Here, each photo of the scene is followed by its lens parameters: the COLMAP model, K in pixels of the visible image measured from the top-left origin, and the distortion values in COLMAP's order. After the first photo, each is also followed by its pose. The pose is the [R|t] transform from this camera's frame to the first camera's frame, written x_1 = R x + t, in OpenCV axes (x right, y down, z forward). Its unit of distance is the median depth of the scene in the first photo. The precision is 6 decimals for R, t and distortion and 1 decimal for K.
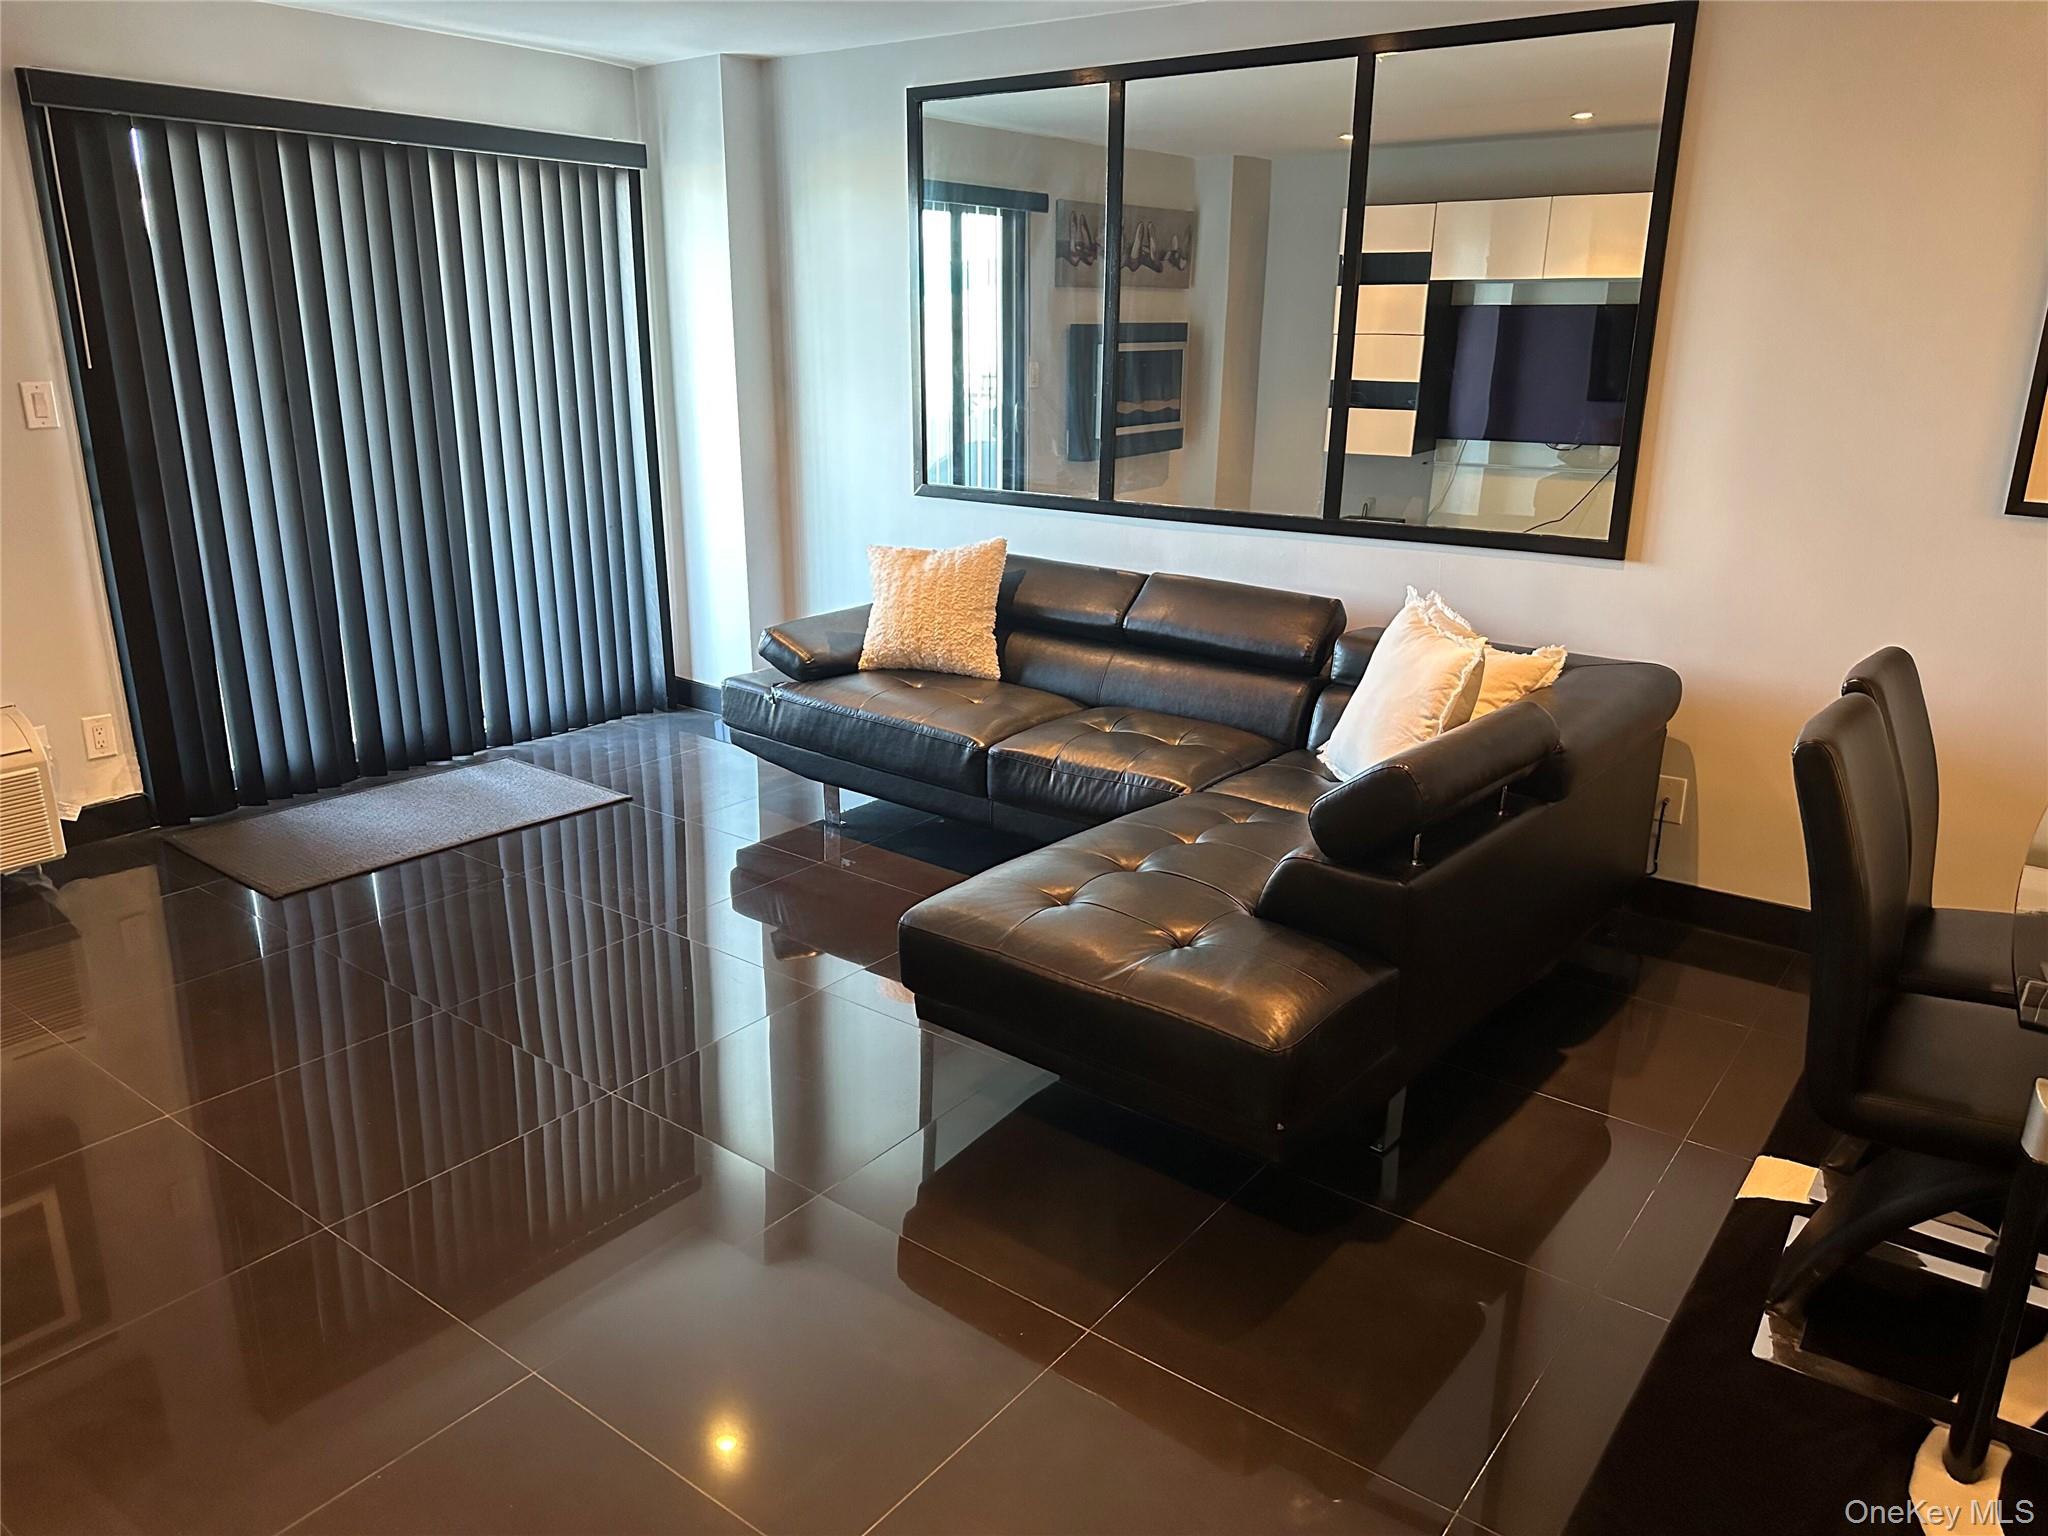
lens RADIAL K [[1448.4, 0, 1011.9], [0, 1448.4, 767.8], [0, 0, 1]] dist [0.065750, -0.087209]
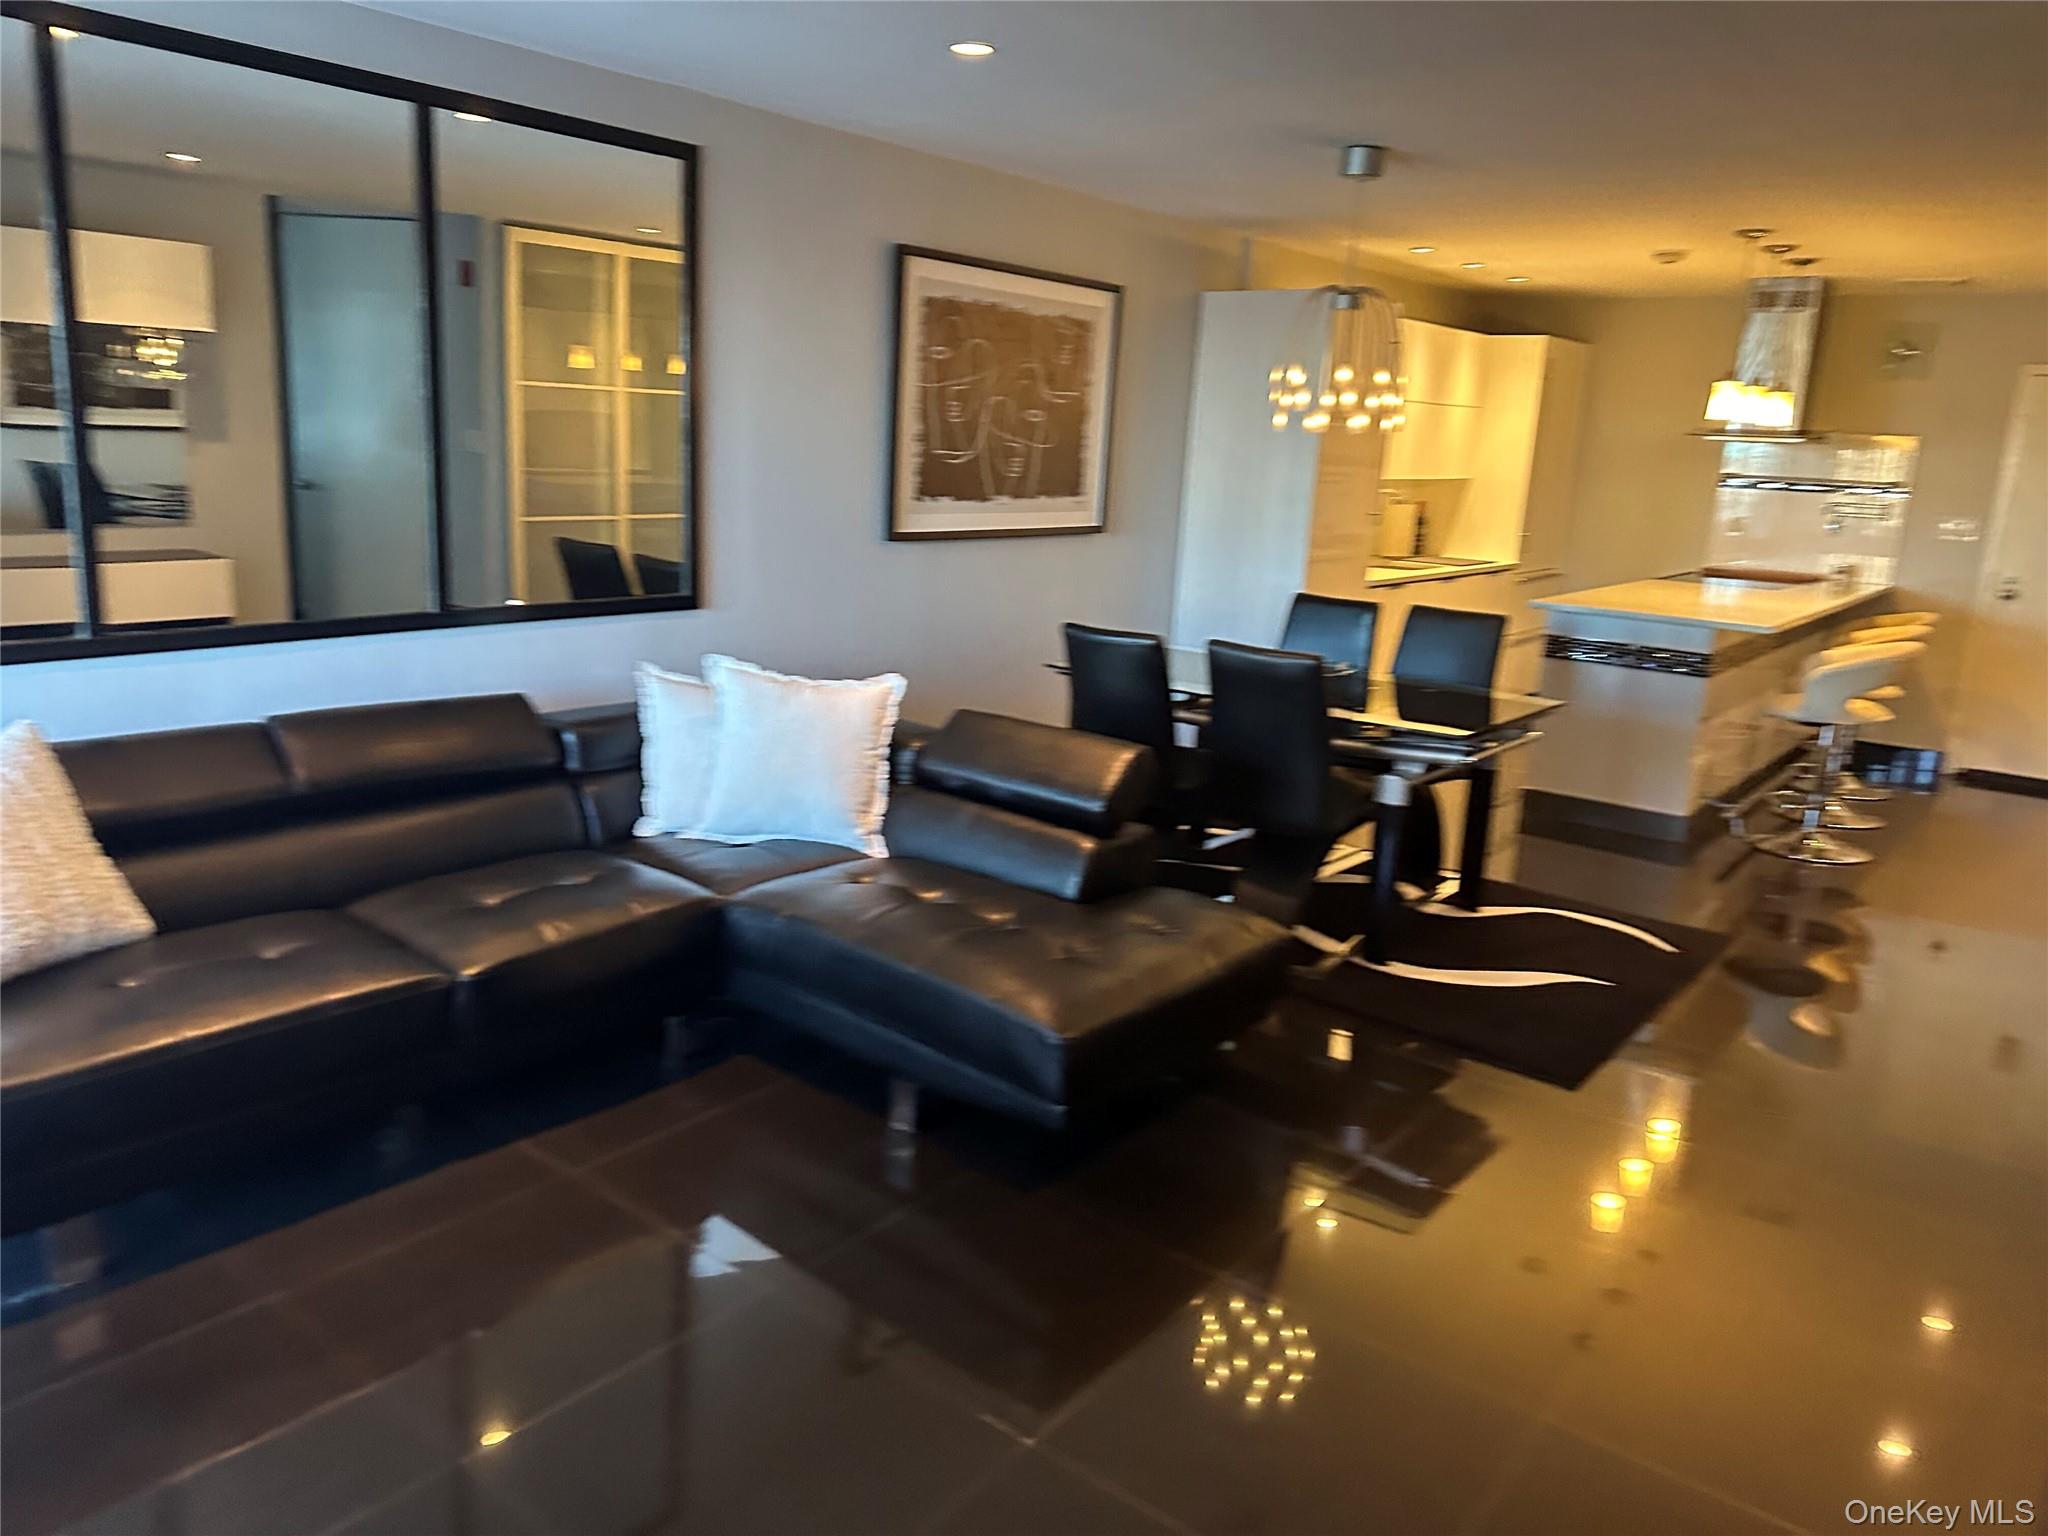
lens RADIAL K [[1448.4, 0, 1022.7], [0, 1448.4, 765.9], [0, 0, 1]] dist [0.065750, -0.087209]
pose [[0.013197, -0.233044, 0.972377, -0.823955], [0.244510, 0.943691, 0.222851, -0.242691], [-0.969557, 0.234815, 0.069436, 0.765714]]
